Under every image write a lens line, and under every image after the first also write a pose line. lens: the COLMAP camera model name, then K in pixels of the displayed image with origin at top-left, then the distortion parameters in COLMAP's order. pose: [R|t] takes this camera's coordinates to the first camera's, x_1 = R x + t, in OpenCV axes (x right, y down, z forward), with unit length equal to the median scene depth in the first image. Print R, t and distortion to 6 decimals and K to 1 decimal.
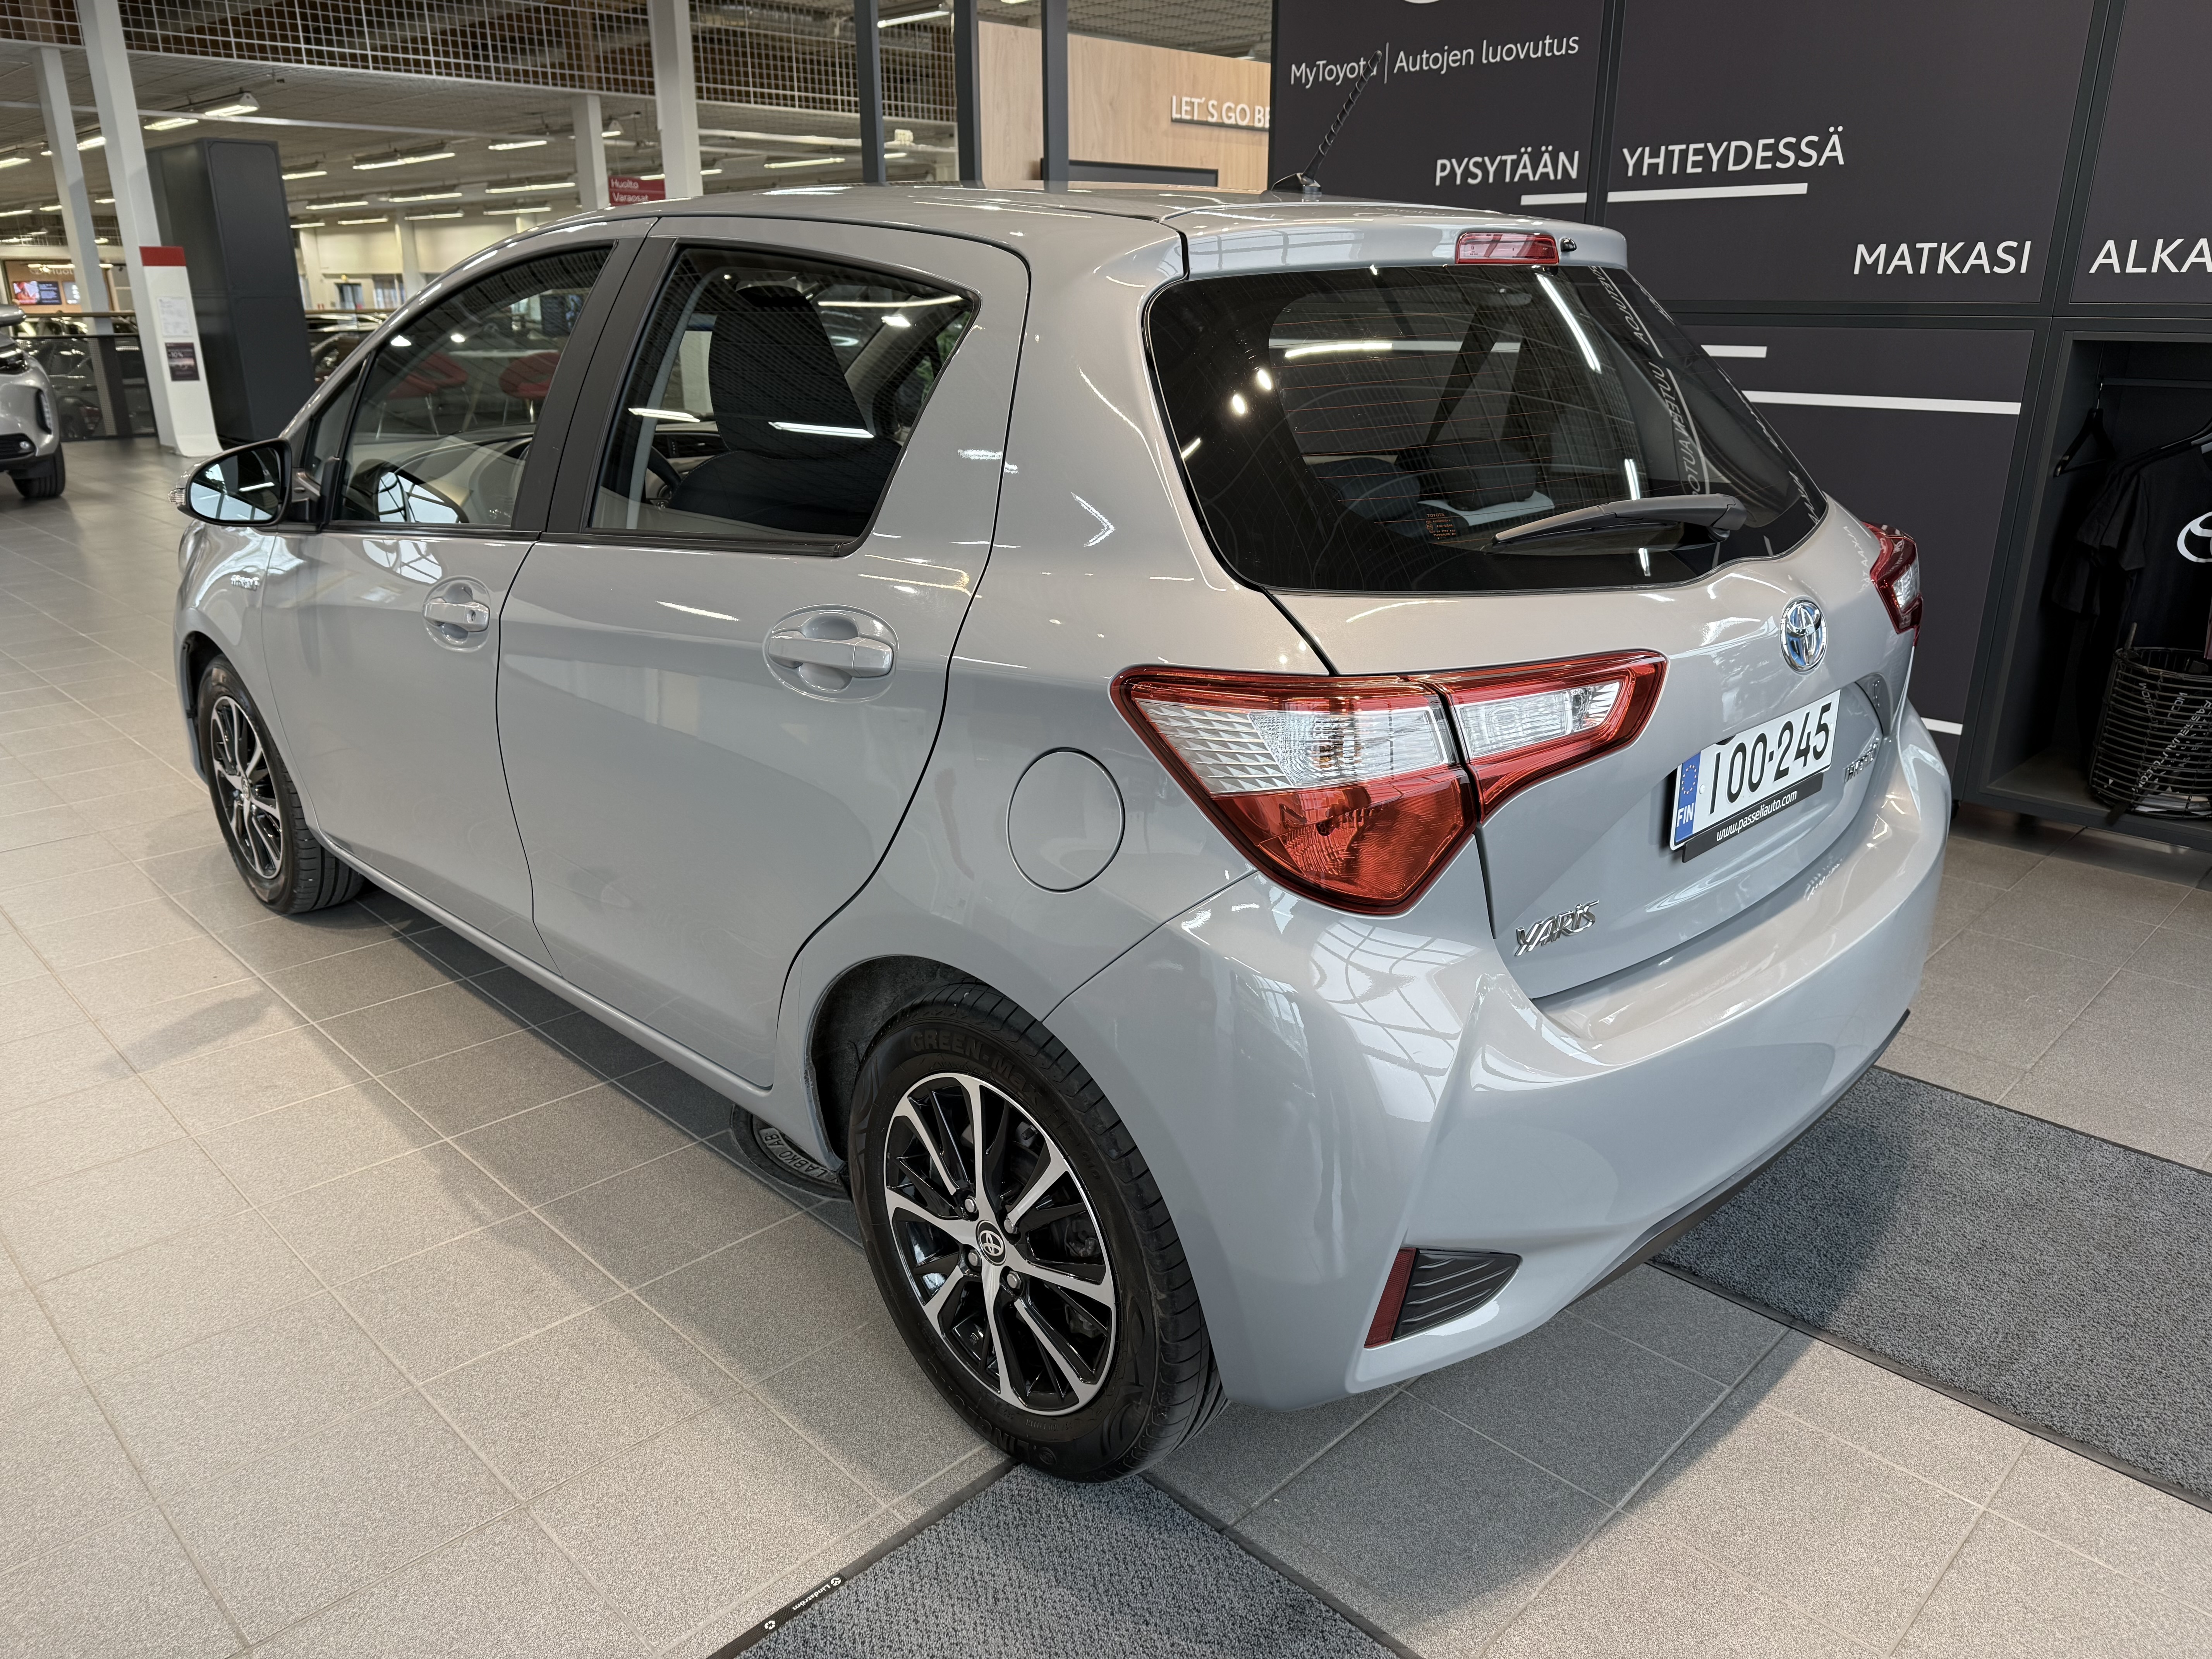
lens RADIAL K [[1570.6, 0, 1106.0], [0, 1570.6, 829.5], [0, 0, 1]] dist [-0.002412, -0.003045]
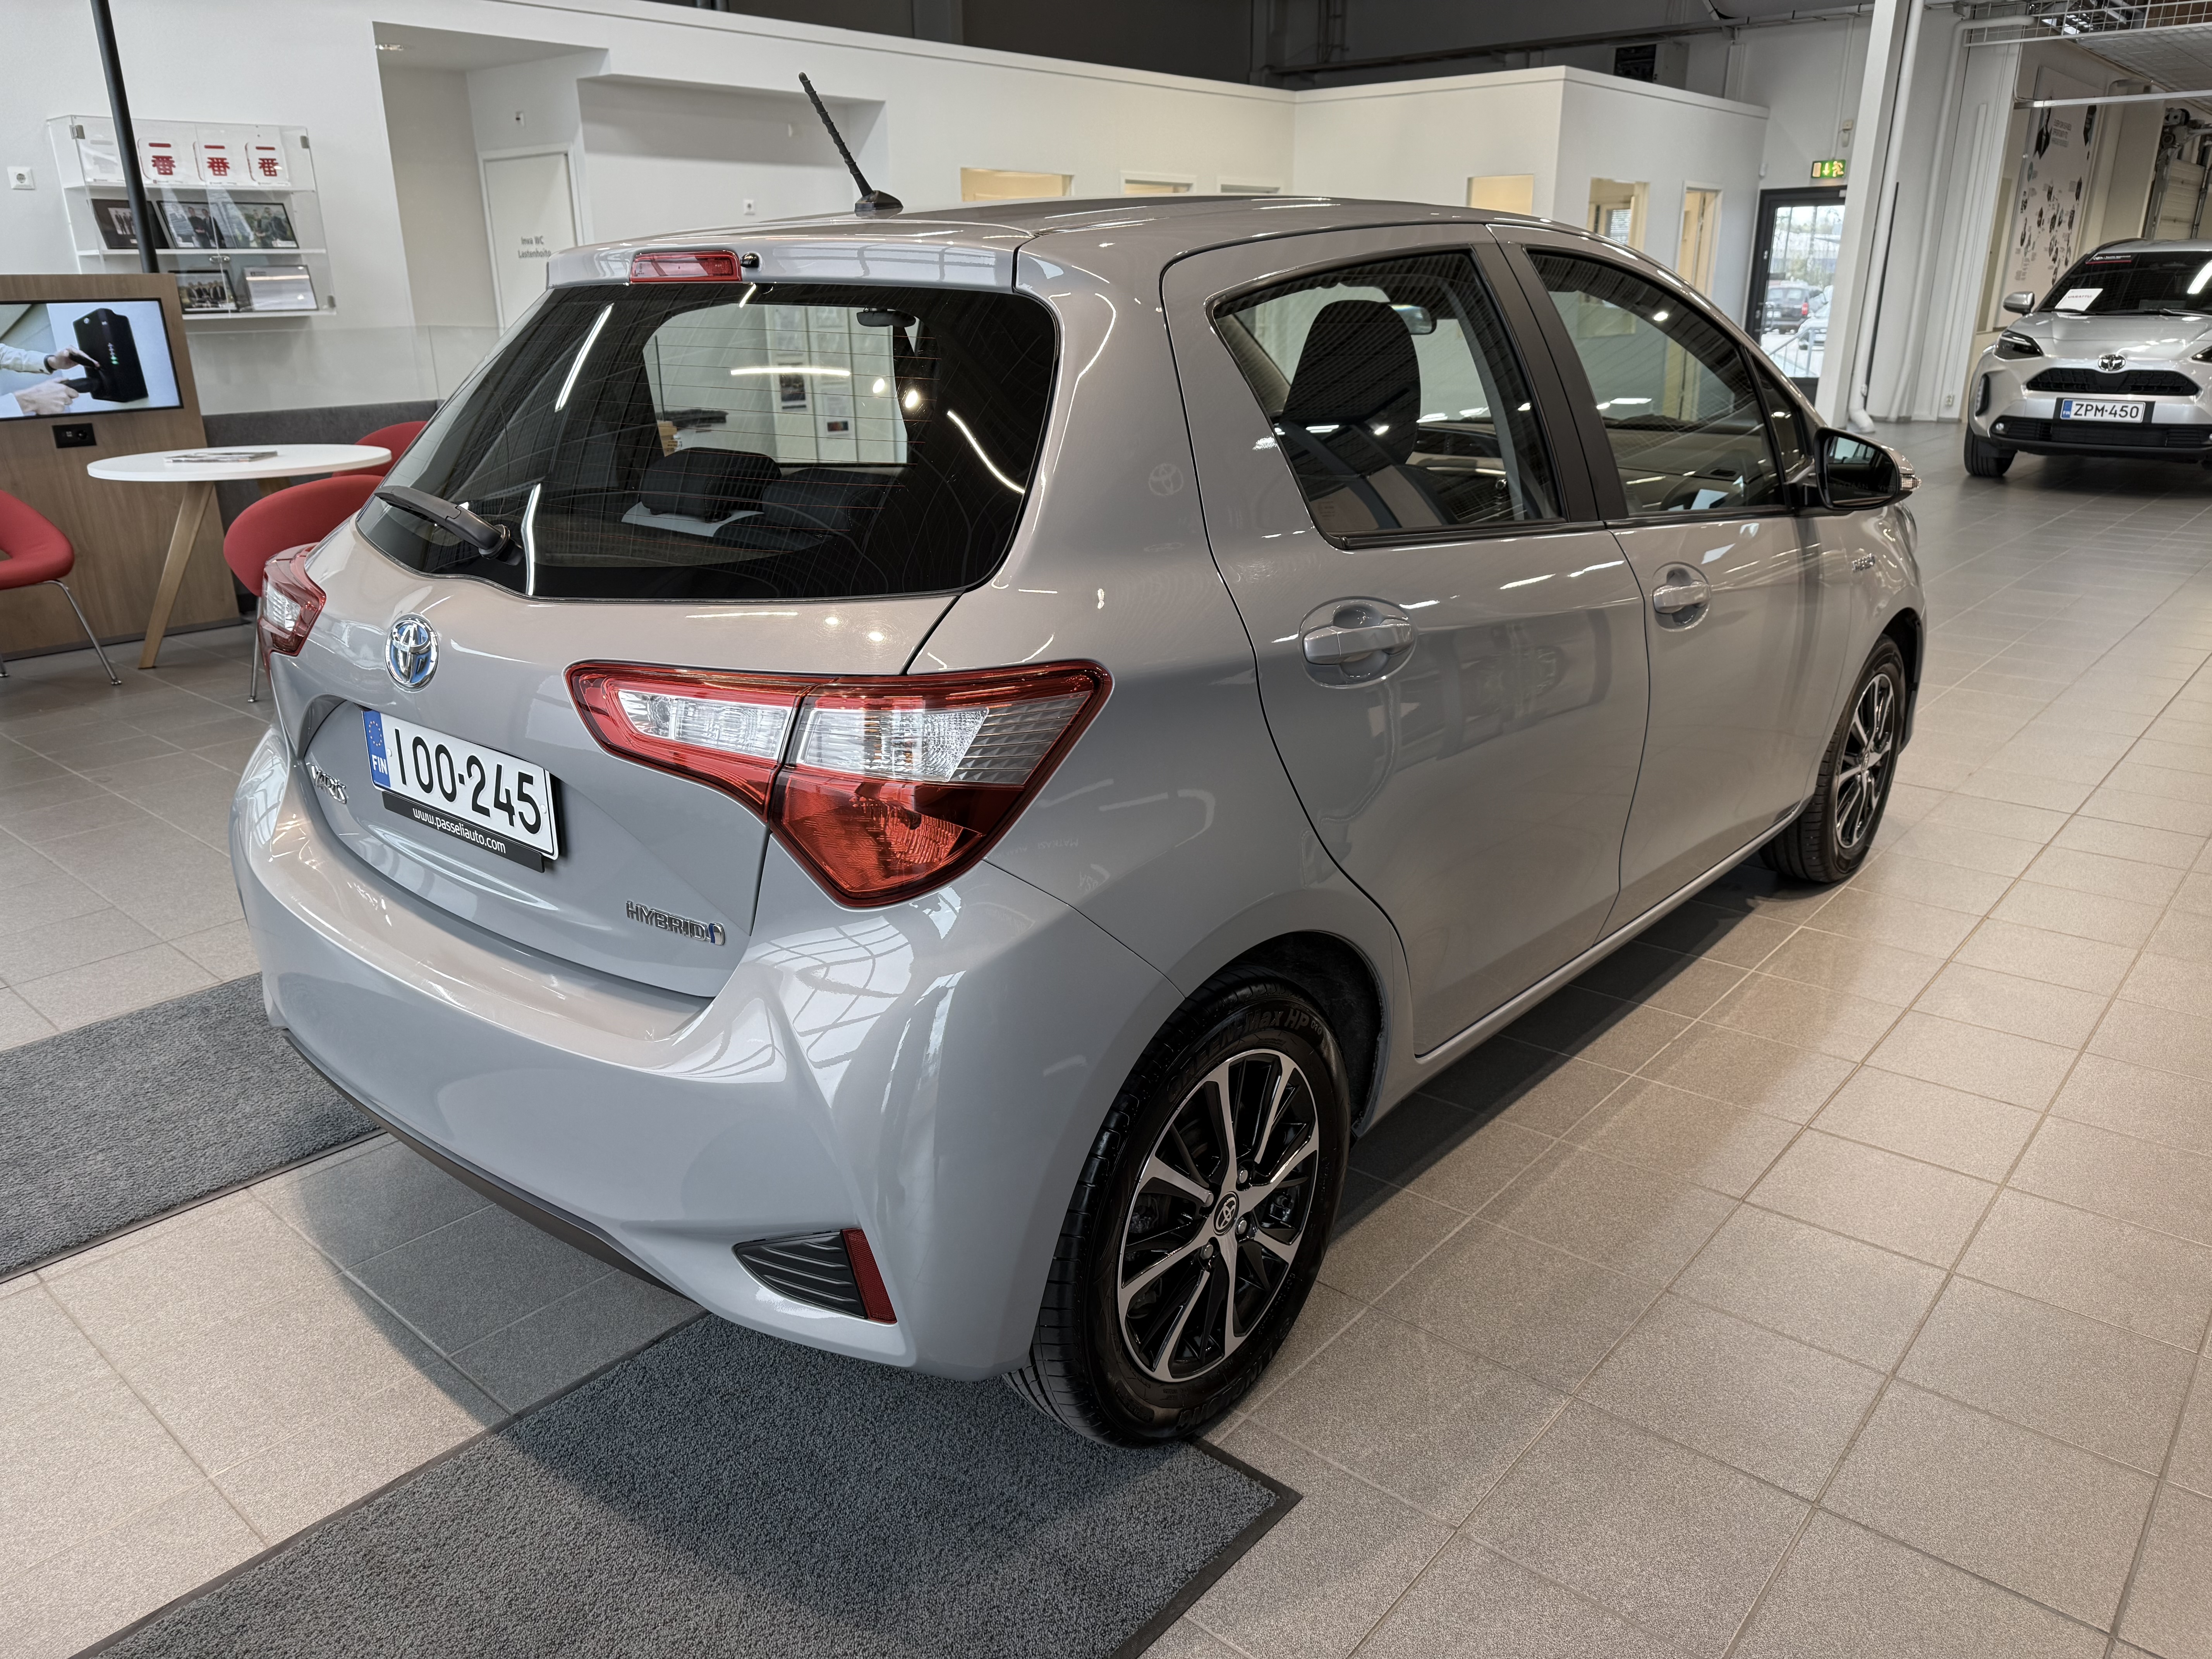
lens RADIAL K [[1548.8, 0, 1249.1], [0, 1548.8, 853.1], [0, 0, 1]] dist [0.038035, -0.003568]
pose [[0.114430, 0.343921, -0.932000, 0.708224], [-0.323495, 0.899929, 0.292368, -0.226193], [0.939285, 0.268042, 0.214235, 0.639821]]
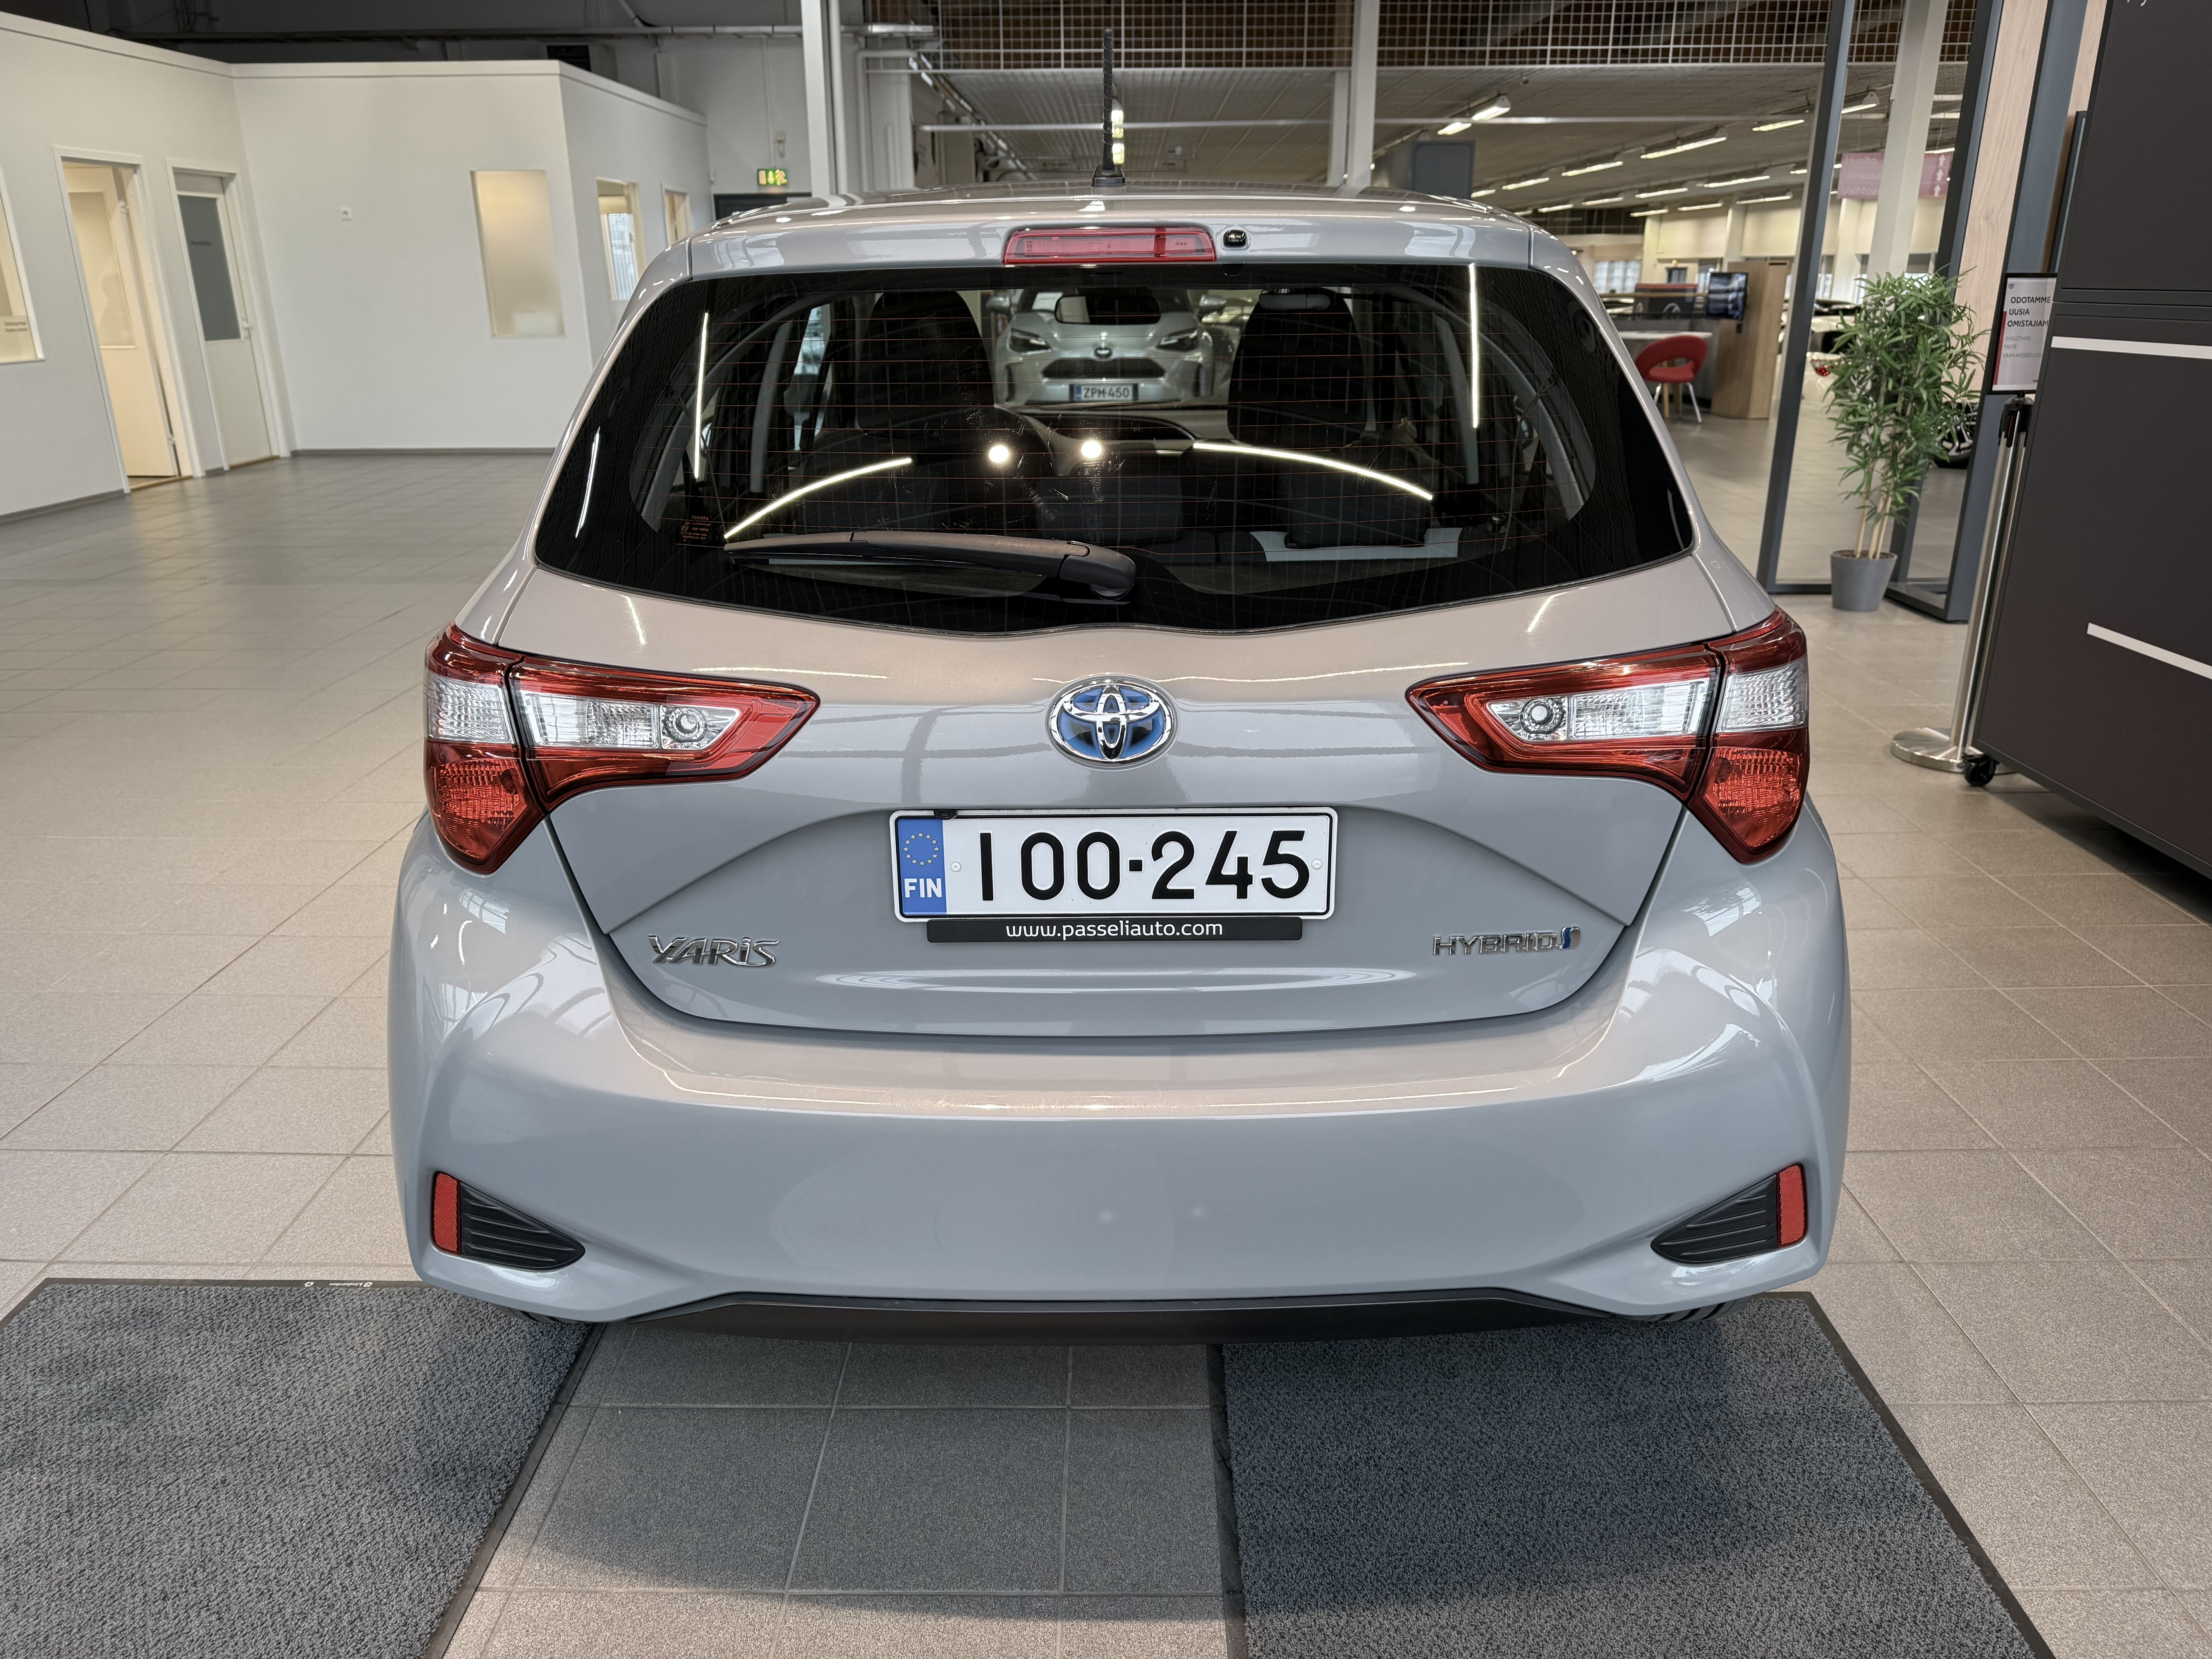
lens RADIAL K [[1580.7, 0, 1130.0], [0, 1580.7, 835.7], [0, 0, 1]] dist [0.001177, 0.000917]
pose [[0.701138, 0.233361, -0.673757, 0.492386], [-0.226018, 0.968936, 0.100395, -0.072841], [0.676255, 0.081891, 0.732101, 0.200071]]
